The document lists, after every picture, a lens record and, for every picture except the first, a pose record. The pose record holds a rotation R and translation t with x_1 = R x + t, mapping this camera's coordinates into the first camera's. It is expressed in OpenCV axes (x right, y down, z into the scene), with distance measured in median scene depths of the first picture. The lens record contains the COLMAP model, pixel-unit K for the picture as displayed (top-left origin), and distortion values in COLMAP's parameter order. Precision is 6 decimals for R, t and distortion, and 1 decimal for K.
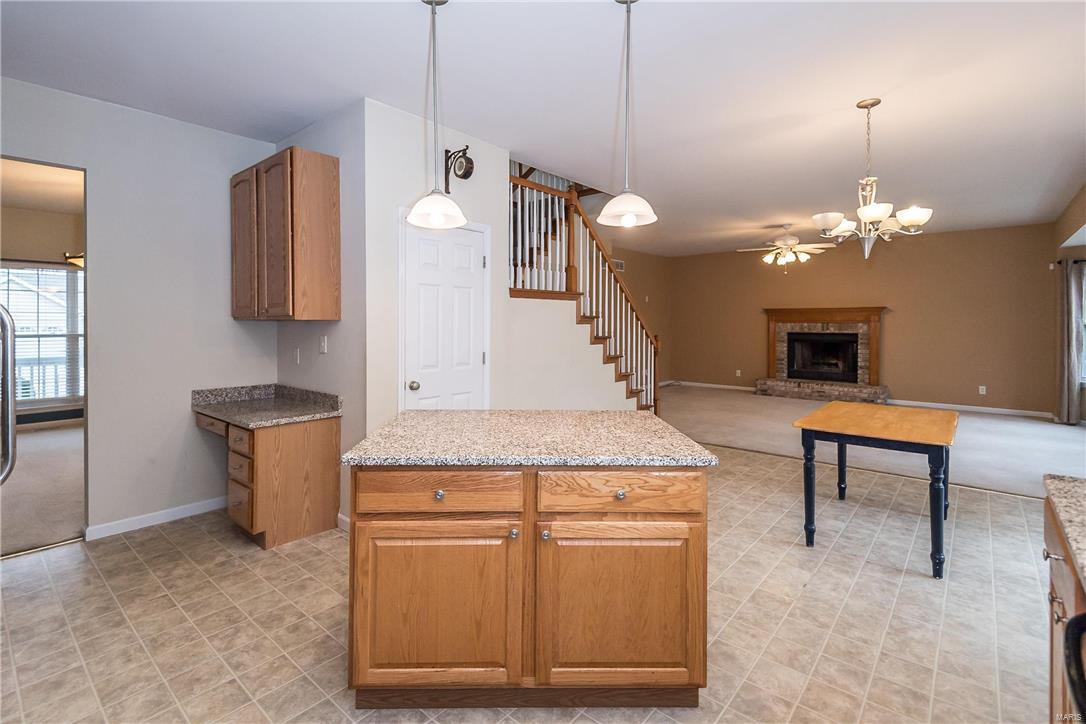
lens RADIAL K [[488.0, 0, 536.5], [0, 488.0, 324.2], [0, 0, 1]] dist [0.002403, -0.000003]
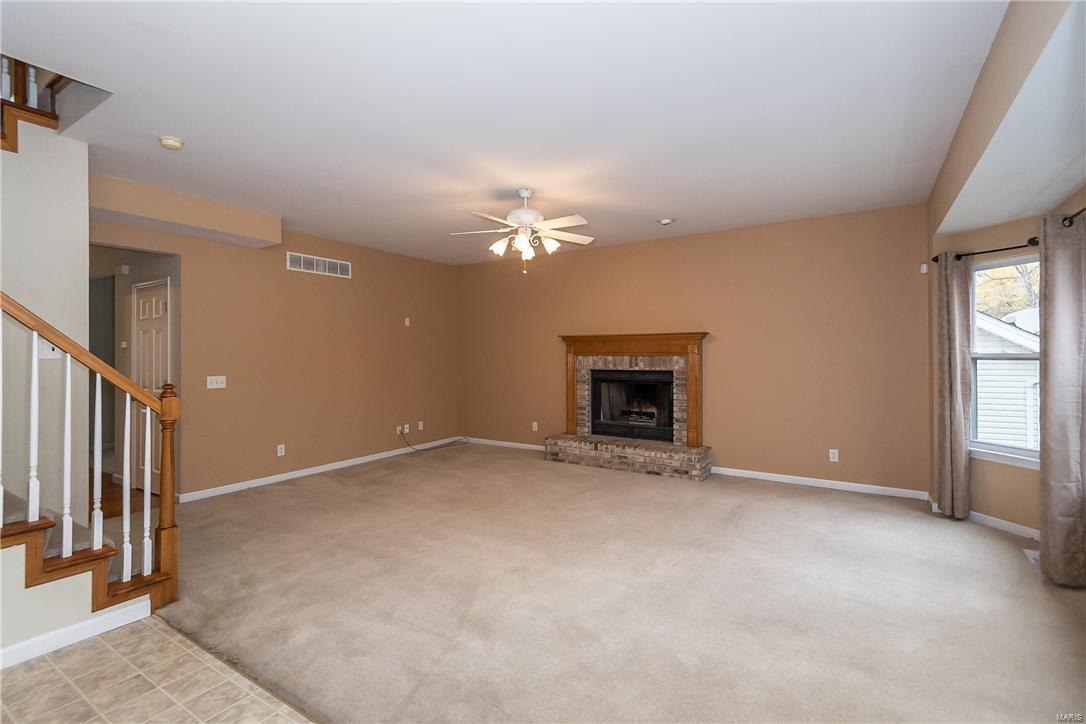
lens RADIAL K [[485.9, 0, 534.5], [0, 485.9, 355.2], [0, 0, 1]] dist [0.035745, -0.000060]
pose [[0.988975, -0.004371, 0.148021, 0.359574], [0.005177, 0.999974, -0.005066, -0.000666], [-0.147995, 0.005777, 0.988971, 0.345035]]
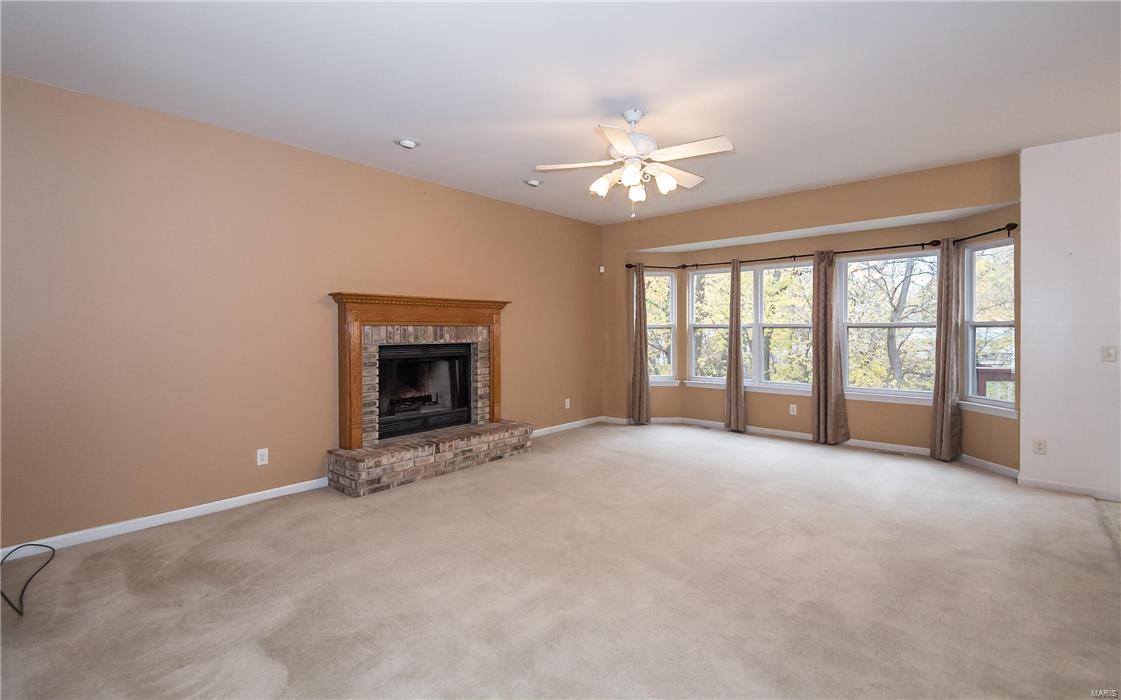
lens RADIAL K [[512.0, 0, 556.3], [0, 512.0, 332.6], [0, 0, 1]] dist [0.001494, 0.000060]
pose [[-0.006699, -0.008312, 0.999943, 0.010467], [0.011338, 0.999901, 0.008388, 0.001881], [-0.999913, 0.011394, -0.006604, 0.897396]]
